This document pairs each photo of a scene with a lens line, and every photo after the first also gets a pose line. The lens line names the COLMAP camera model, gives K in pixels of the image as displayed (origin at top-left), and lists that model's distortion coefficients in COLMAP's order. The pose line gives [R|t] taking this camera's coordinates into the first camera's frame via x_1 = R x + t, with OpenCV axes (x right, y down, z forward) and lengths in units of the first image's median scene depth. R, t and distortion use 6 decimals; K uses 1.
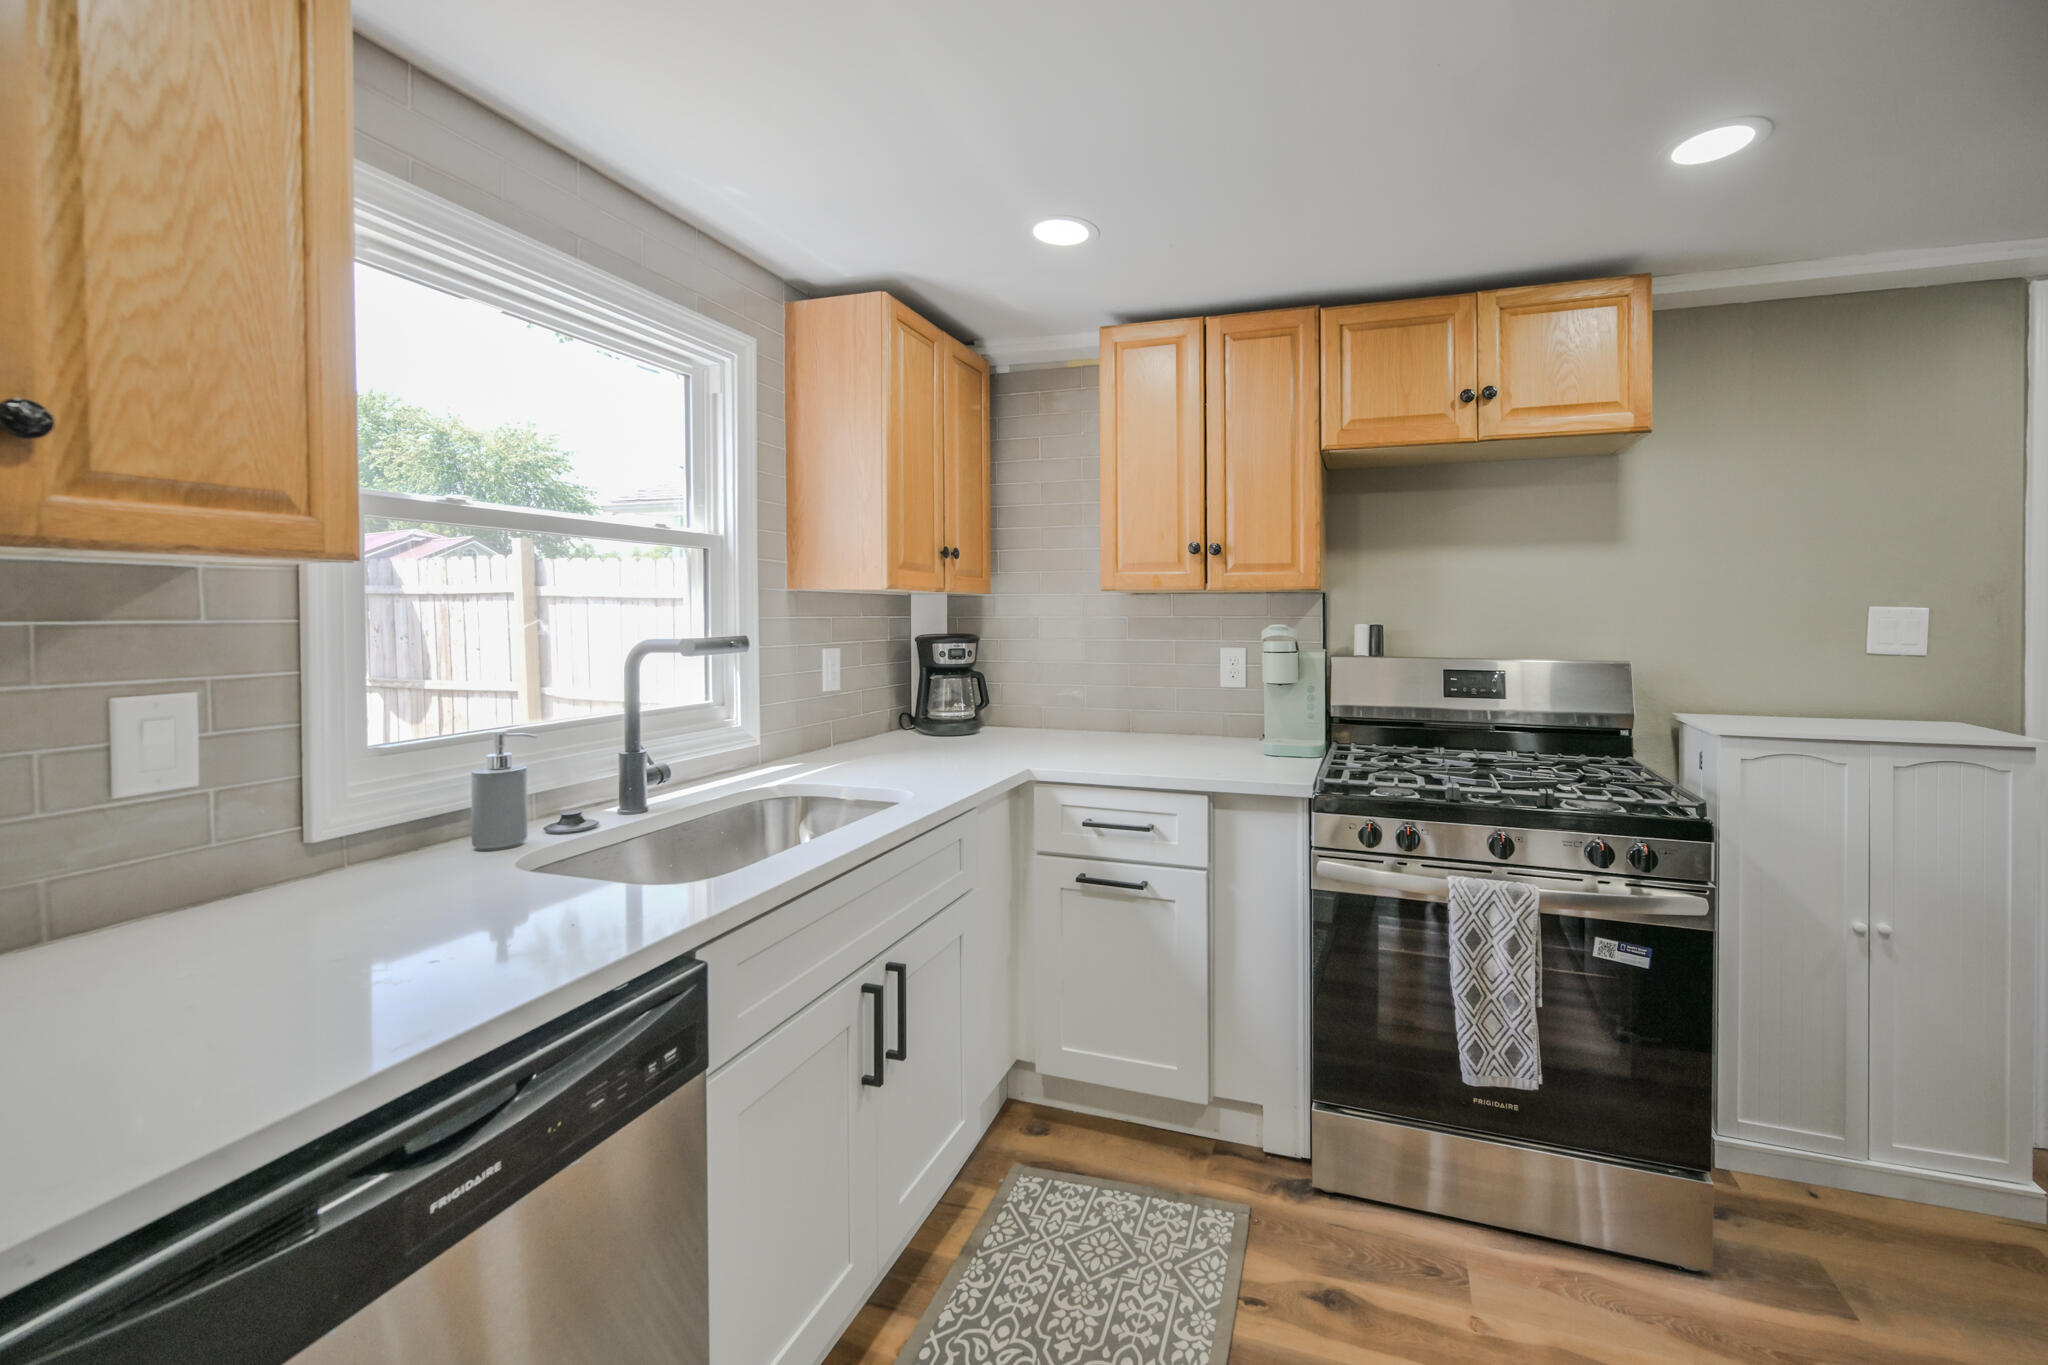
lens RADIAL K [[840.3, 0, 1028.1], [0, 840.3, 618.6], [0, 0, 1]] dist [-0.000768, -0.000150]
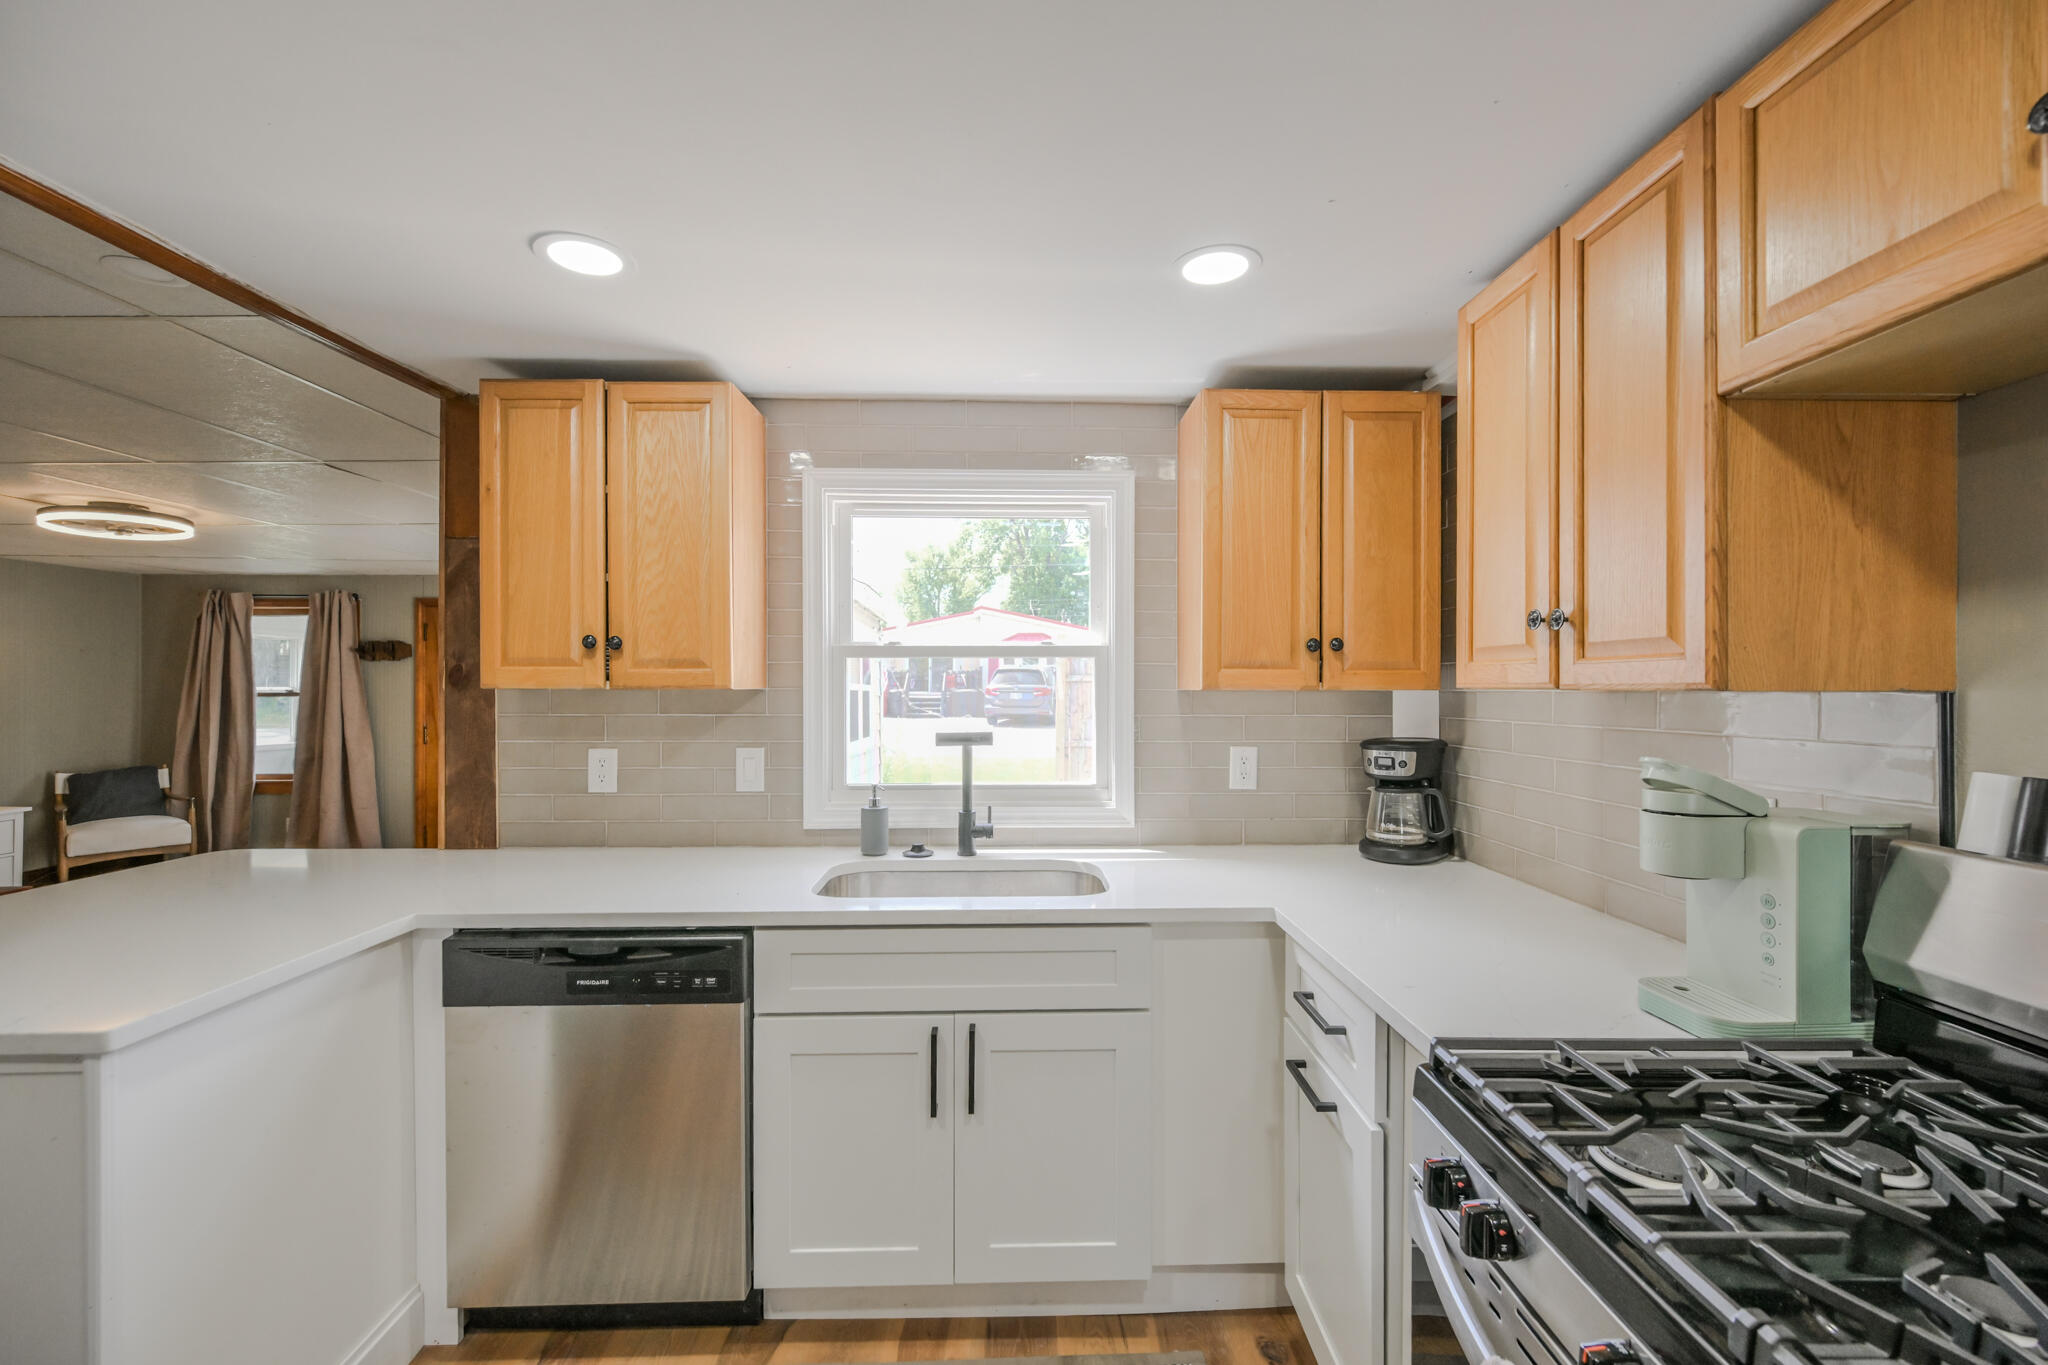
lens RADIAL K [[801.0, 0, 1024.0], [0, 801.0, 682.5], [0, 0, 1]] dist [-0.000501, 0.000191]
pose [[0.376681, -0.005860, -0.926324, 0.810619], [-0.005662, 0.999947, -0.008628, -0.045730], [0.926326, 0.008495, 0.376628, 0.595506]]
